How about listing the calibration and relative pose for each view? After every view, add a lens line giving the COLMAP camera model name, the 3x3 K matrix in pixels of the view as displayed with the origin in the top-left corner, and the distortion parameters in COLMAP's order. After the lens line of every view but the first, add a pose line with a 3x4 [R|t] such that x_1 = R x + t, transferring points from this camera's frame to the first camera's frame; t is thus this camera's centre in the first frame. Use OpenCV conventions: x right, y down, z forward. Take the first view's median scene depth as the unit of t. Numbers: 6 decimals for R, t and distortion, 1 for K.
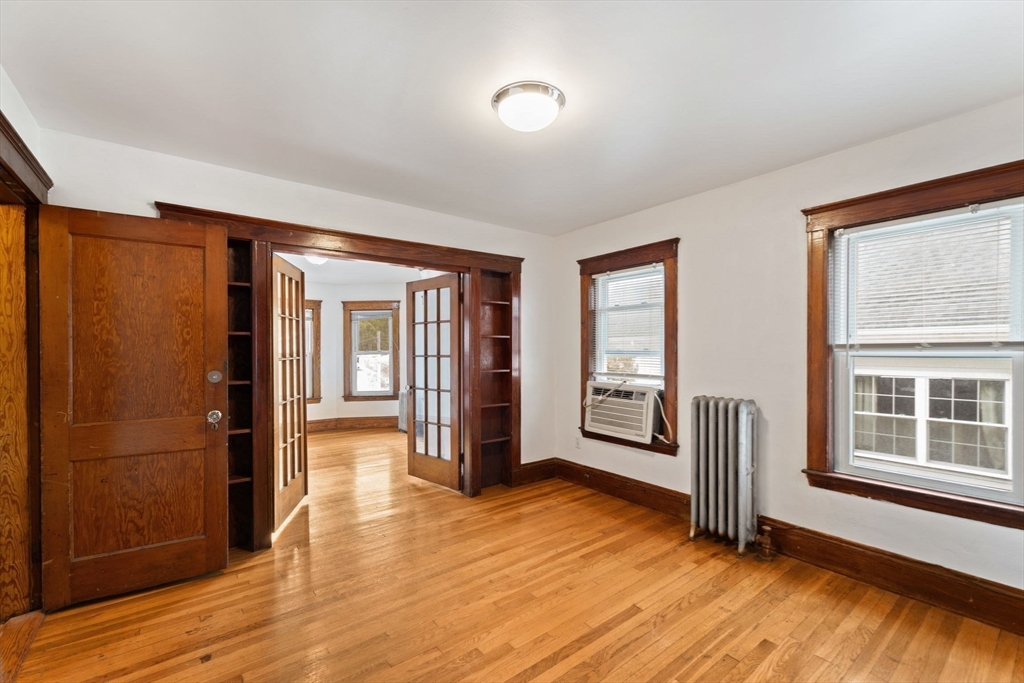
lens RADIAL K [[436.3, 0, 513.0], [0, 436.3, 347.8], [0, 0, 1]] dist [0.001996, 0.000506]
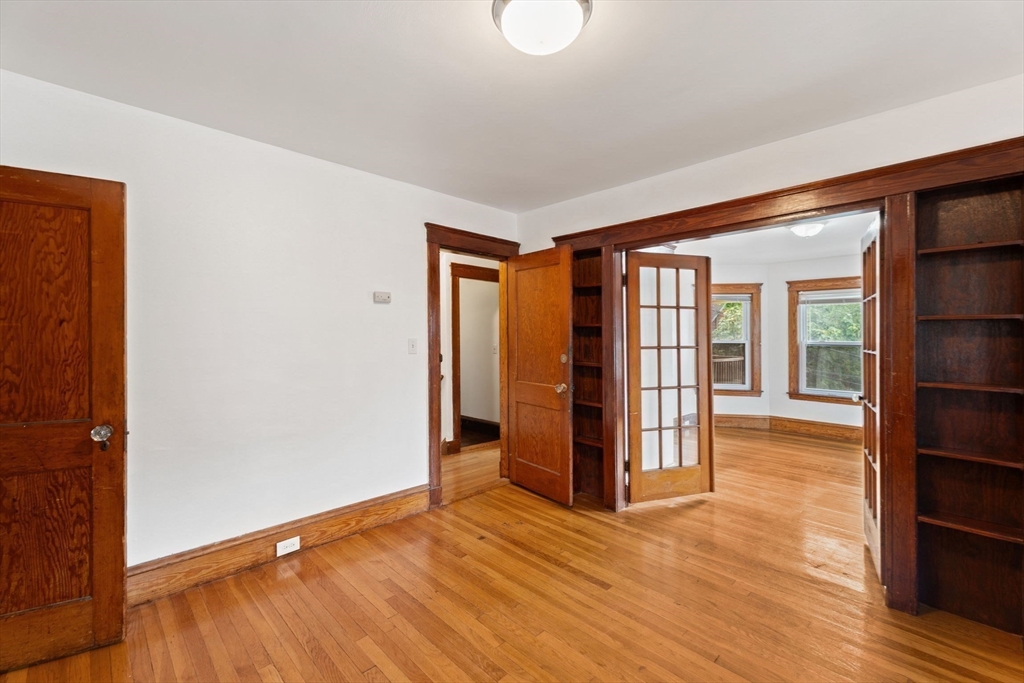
lens RADIAL K [[428.8, 0, 514.5], [0, 428.8, 338.8], [0, 0, 1]] dist [0.001360, -0.000120]
pose [[0.123181, 0.015204, -0.992268, 0.607470], [-0.008541, 0.999862, 0.014260, -0.011185], [0.992347, 0.006718, 0.123294, 0.699347]]
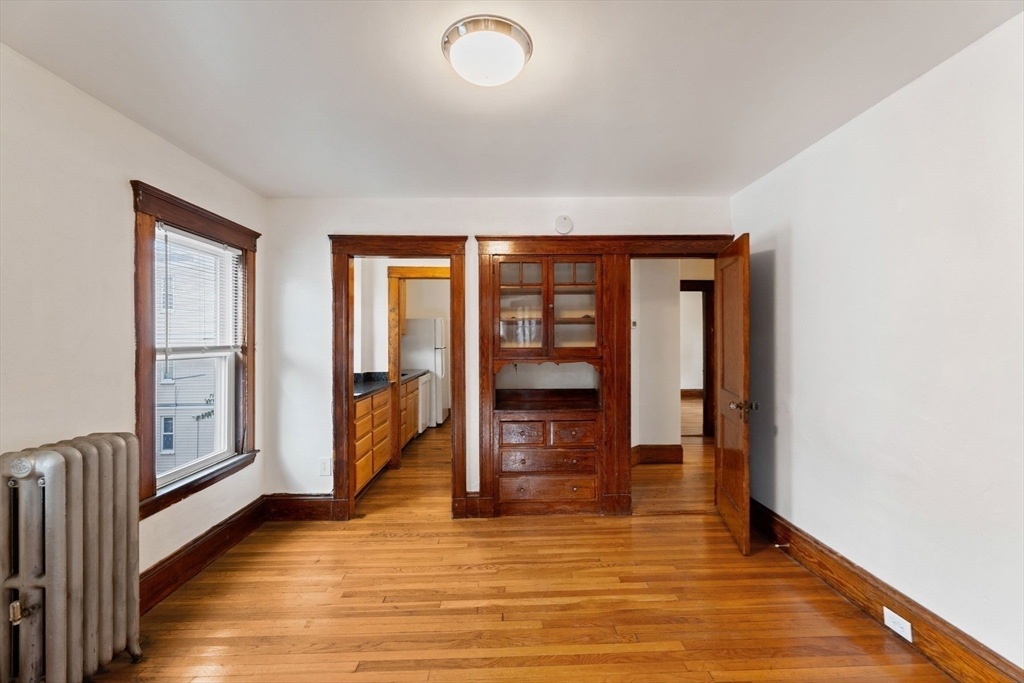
lens RADIAL K [[428.8, 0, 514.5], [0, 428.8, 338.8], [0, 0, 1]] dist [0.001360, -0.000120]
pose [[-0.806195, 0.016787, 0.591412, -0.391099], [0.017235, 0.999840, -0.004885, -0.010890], [-0.591399, 0.006254, -0.806355, 1.313652]]
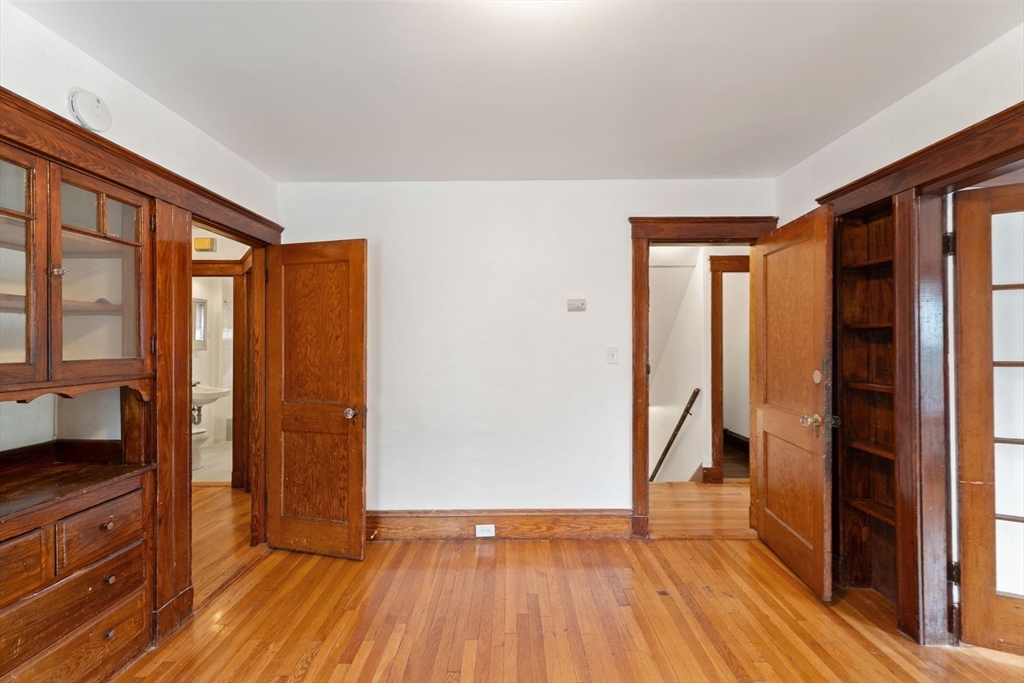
lens RADIAL K [[427.3, 0, 515.0], [0, 427.3, 345.6], [0, 0, 1]] dist [0.001899, 0.000109]
pose [[-0.609749, 0.017790, -0.792395, 0.388560], [0.007743, 0.999834, 0.016489, -0.016792], [0.792557, 0.003918, -0.609785, 1.065010]]
